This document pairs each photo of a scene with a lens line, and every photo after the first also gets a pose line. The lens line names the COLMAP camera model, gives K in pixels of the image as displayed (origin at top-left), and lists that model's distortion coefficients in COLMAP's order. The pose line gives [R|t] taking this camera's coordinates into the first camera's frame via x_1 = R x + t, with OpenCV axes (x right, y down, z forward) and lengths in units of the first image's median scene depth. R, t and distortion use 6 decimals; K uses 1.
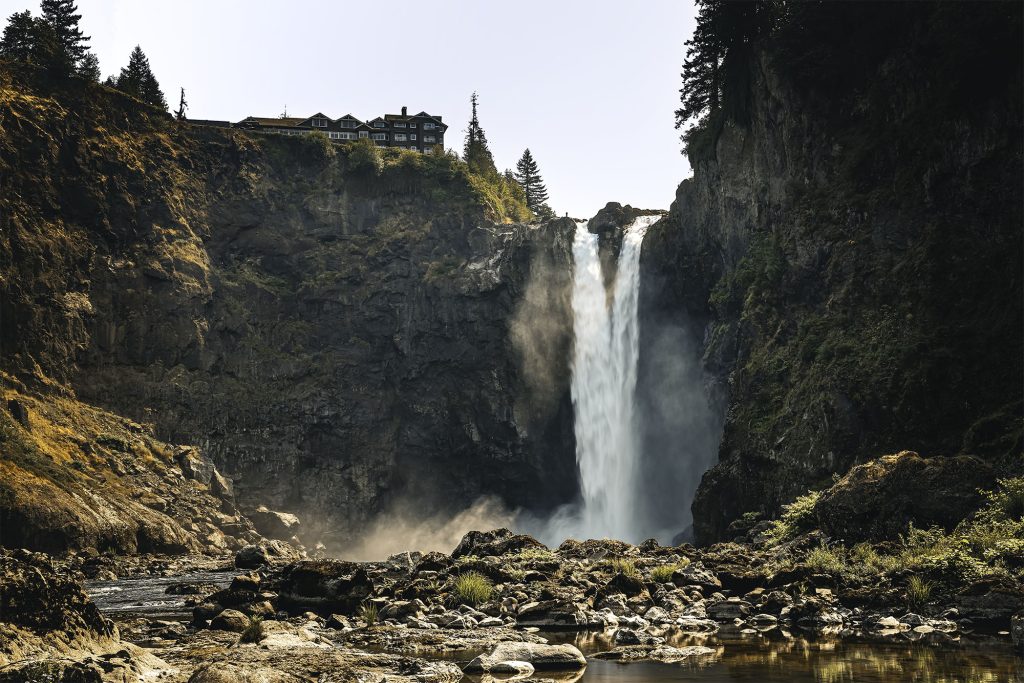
lens RADIAL K [[1323.4, 0, 512.0], [0, 1323.4, 341.5], [0, 0, 1]] dist [0.029425, 0.019656]
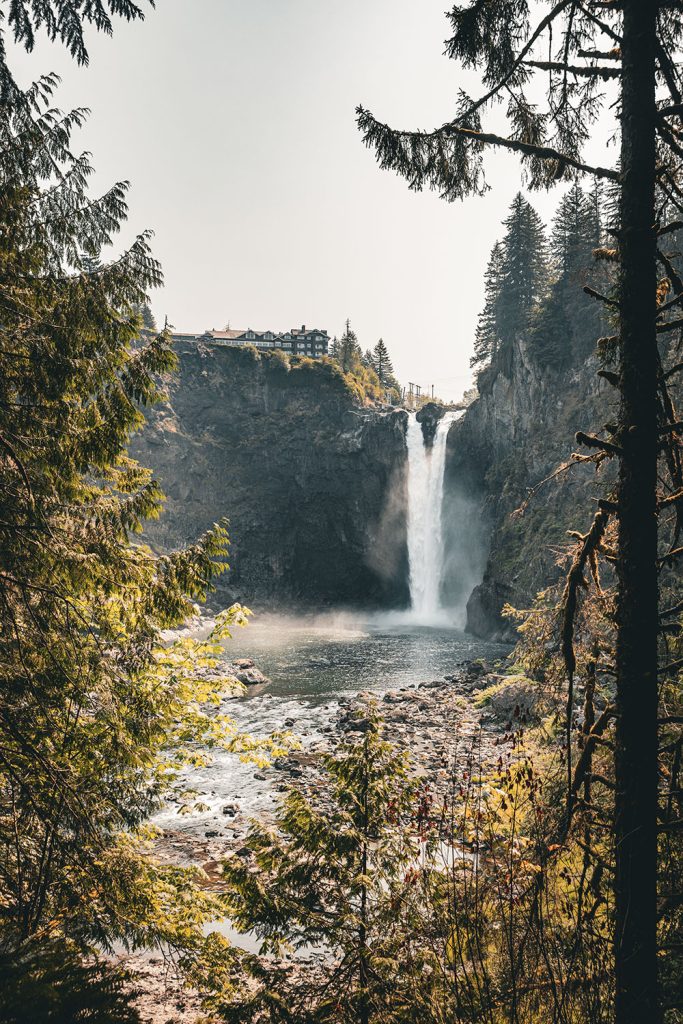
lens RADIAL K [[953.1, 0, 341.5], [0, 953.1, 512.0], [0, 0, 1]] dist [0.008046, 0.010646]
pose [[0.999314, 0.027694, -0.024599, -0.002003], [-0.024491, 0.992214, 0.122115, -0.107099], [0.027789, -0.121429, 0.992211, -0.175856]]
